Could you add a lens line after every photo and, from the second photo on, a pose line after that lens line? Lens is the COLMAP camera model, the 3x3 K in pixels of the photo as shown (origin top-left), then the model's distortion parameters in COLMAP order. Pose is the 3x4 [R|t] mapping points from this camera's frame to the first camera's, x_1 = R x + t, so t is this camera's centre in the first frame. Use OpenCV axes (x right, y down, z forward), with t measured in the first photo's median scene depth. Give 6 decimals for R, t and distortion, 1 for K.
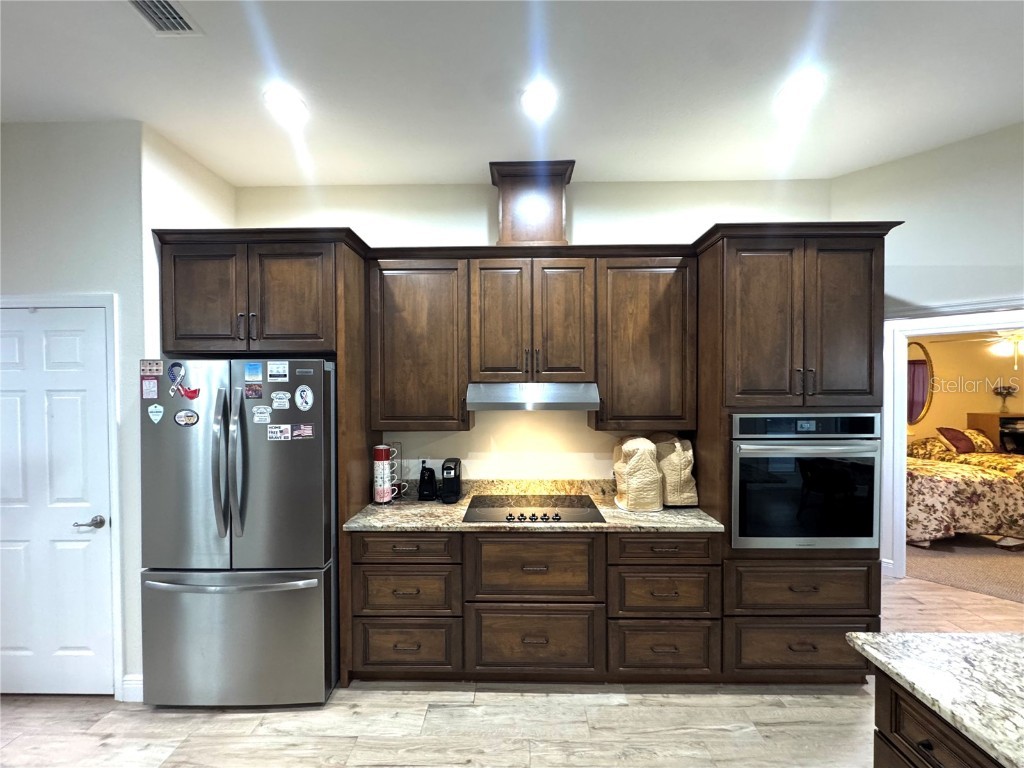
lens RADIAL K [[412.8, 0, 515.3], [0, 412.8, 391.9], [0, 0, 1]] dist [-0.003630, 0.000116]
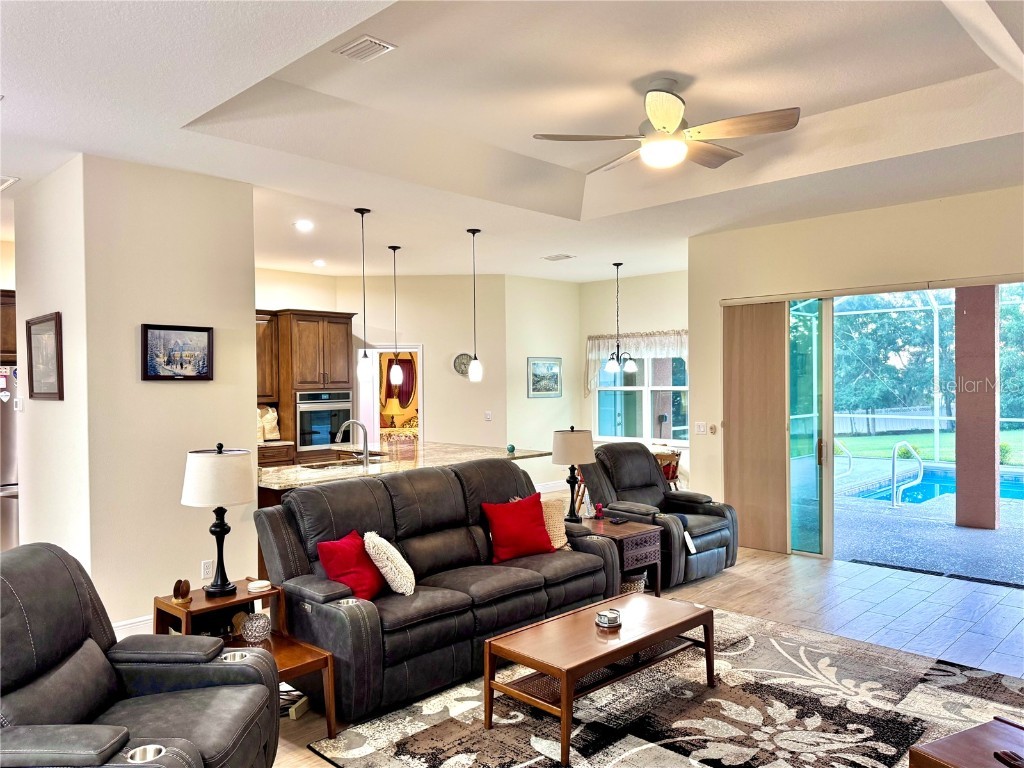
lens RADIAL K [[737.0, 0, 518.6], [0, 737.0, 385.8], [0, 0, 1]] dist [0.049643, -0.023940]
pose [[0.672153, -0.010830, 0.740333, -1.656564], [0.020516, 0.999782, -0.004001, 0.058898], [-0.740128, 0.017878, 0.672228, -2.627851]]
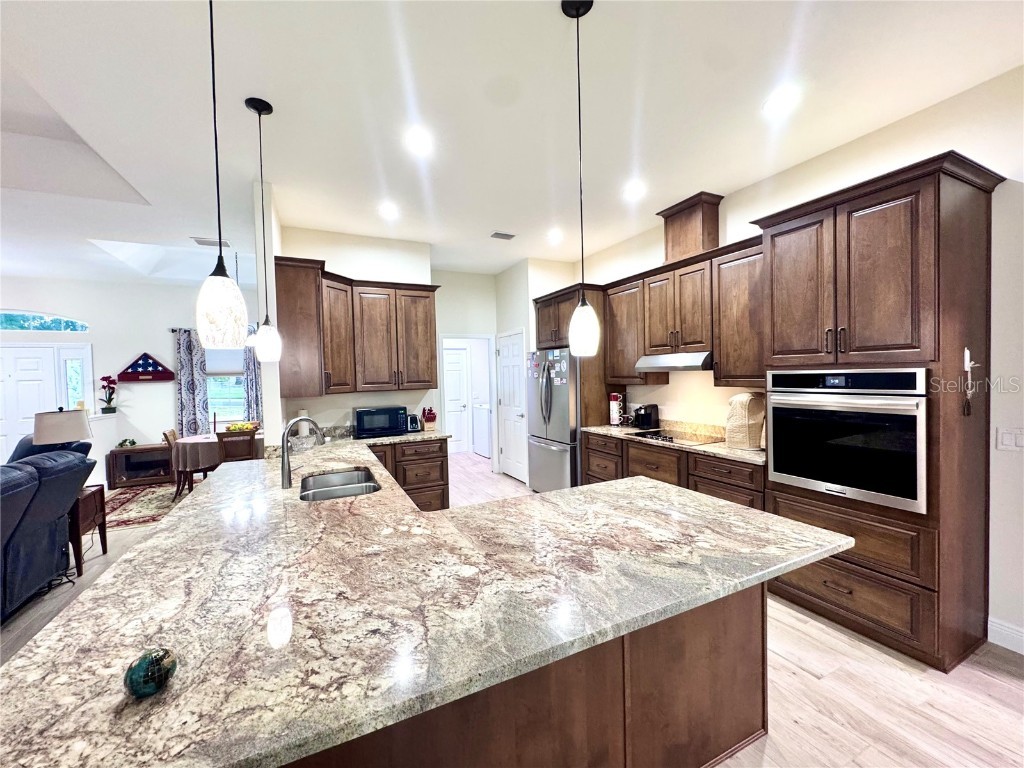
lens RADIAL K [[412.8, 0, 513.4], [0, 412.8, 385.7], [0, 0, 1]] dist [-0.003630, 0.000116]
pose [[0.458779, 0.018042, -0.888367, 1.252227], [0.008568, 0.999658, 0.024727, 0.059096], [0.888509, -0.018956, 0.458468, -0.242012]]
